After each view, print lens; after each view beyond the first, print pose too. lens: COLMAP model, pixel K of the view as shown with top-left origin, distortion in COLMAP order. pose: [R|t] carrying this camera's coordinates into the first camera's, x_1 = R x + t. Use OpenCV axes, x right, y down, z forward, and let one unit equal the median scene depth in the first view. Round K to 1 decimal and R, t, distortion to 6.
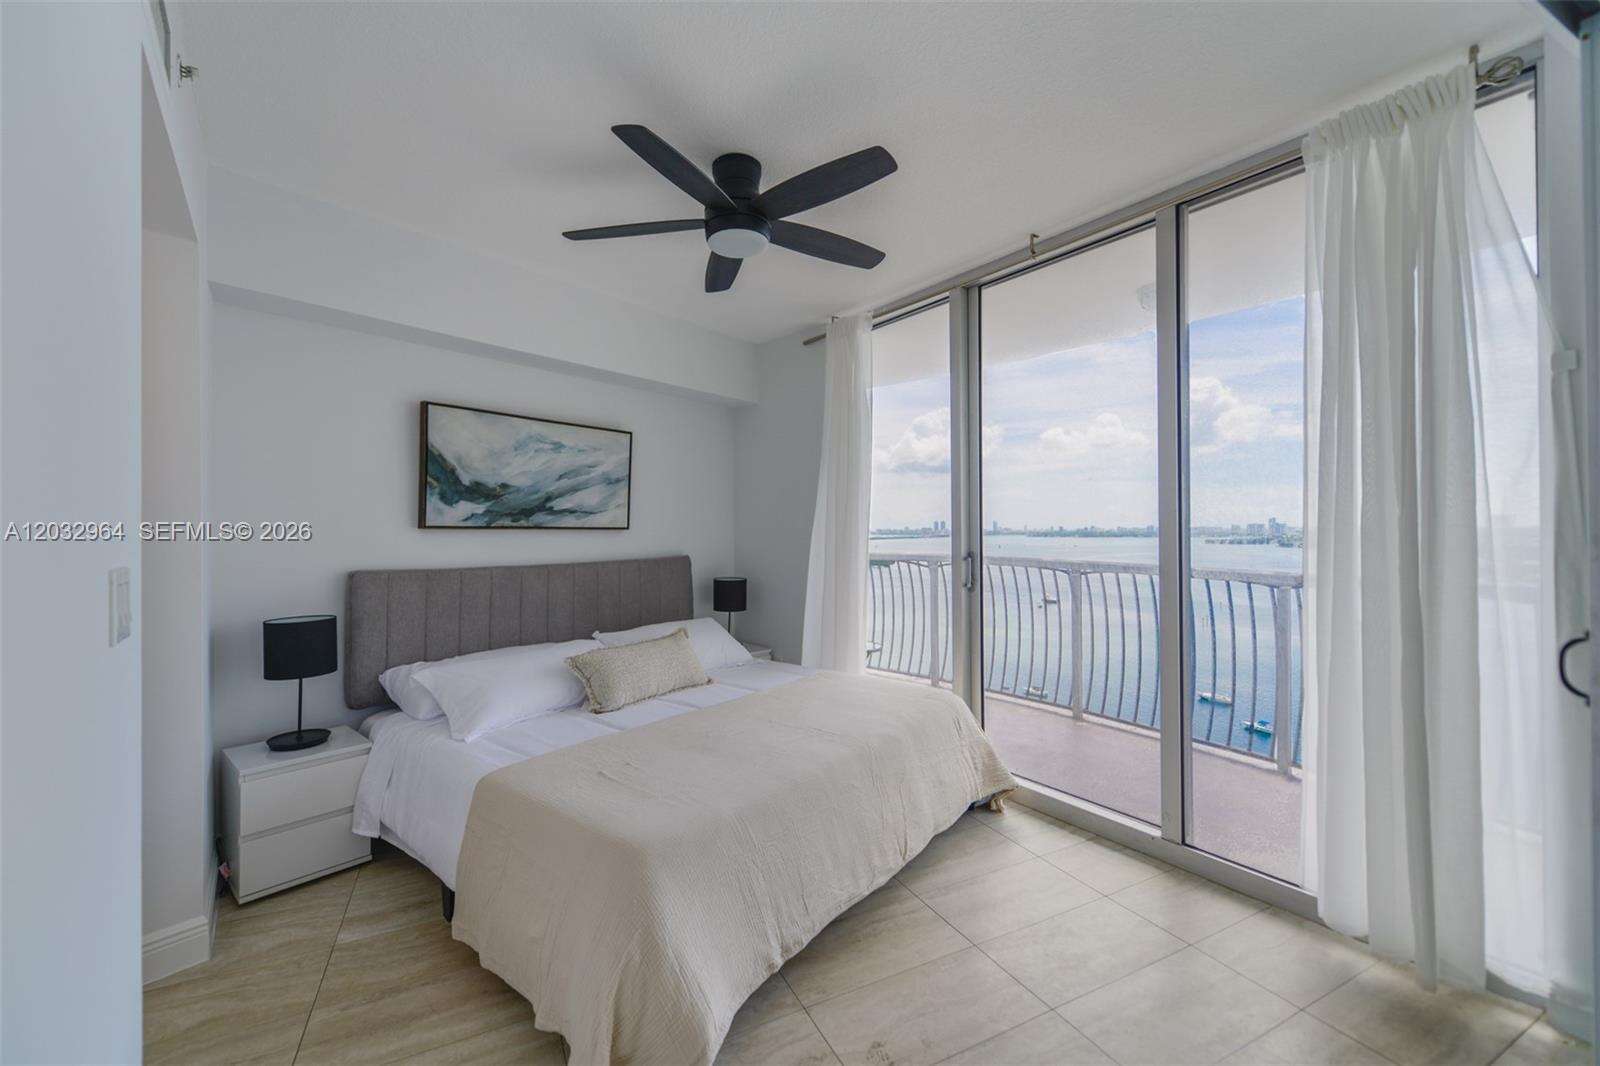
lens RADIAL K [[635.4, 0, 790.6], [0, 635.4, 527.4], [0, 0, 1]] dist [0.003181, -0.001574]
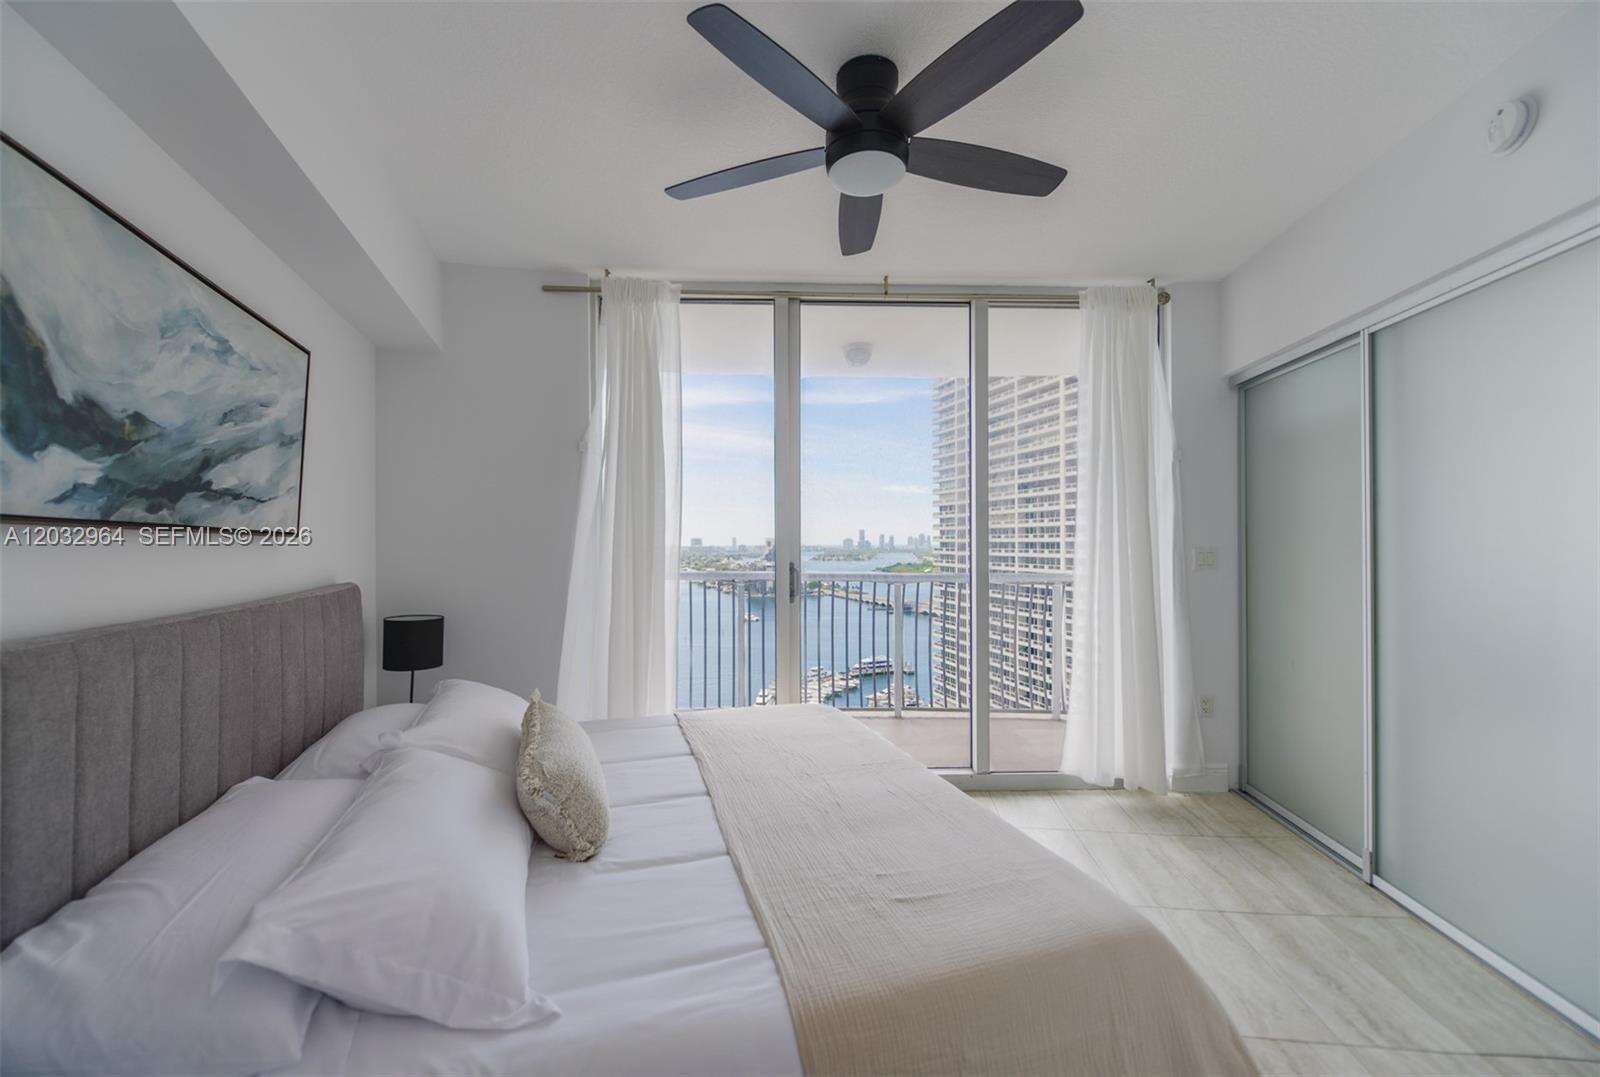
lens RADIAL K [[639.5, 0, 790.3], [0, 639.5, 545.1], [0, 0, 1]] dist [-0.000603, -0.000534]
pose [[0.551884, 0.001975, 0.833919, -0.557147], [-0.001245, 0.999998, -0.001545, 0.012750], [-0.833920, -0.000186, 0.551885, 0.444751]]
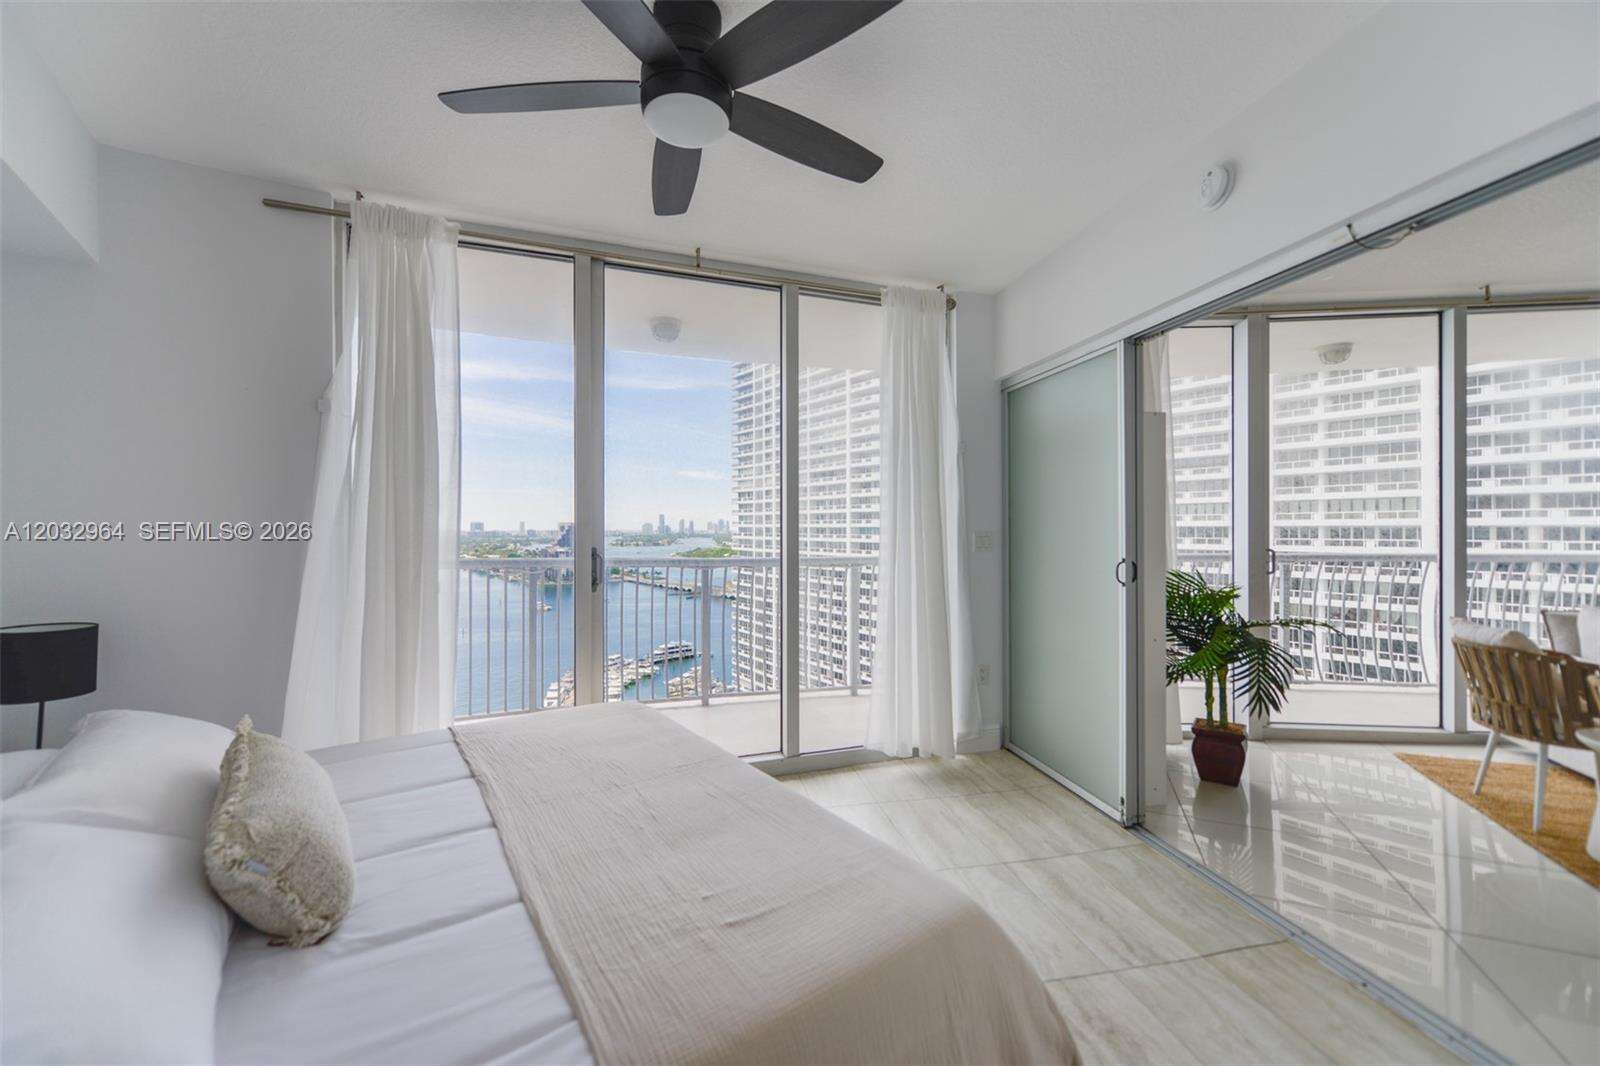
lens RADIAL K [[635.4, 0, 790.6], [0, 635.4, 527.4], [0, 0, 1]] dist [0.003181, -0.001574]
pose [[0.268920, 0.006915, 0.963138, -0.519438], [-0.002186, 0.999976, -0.006569, 0.014893], [-0.963160, -0.000339, 0.268928, 0.480946]]
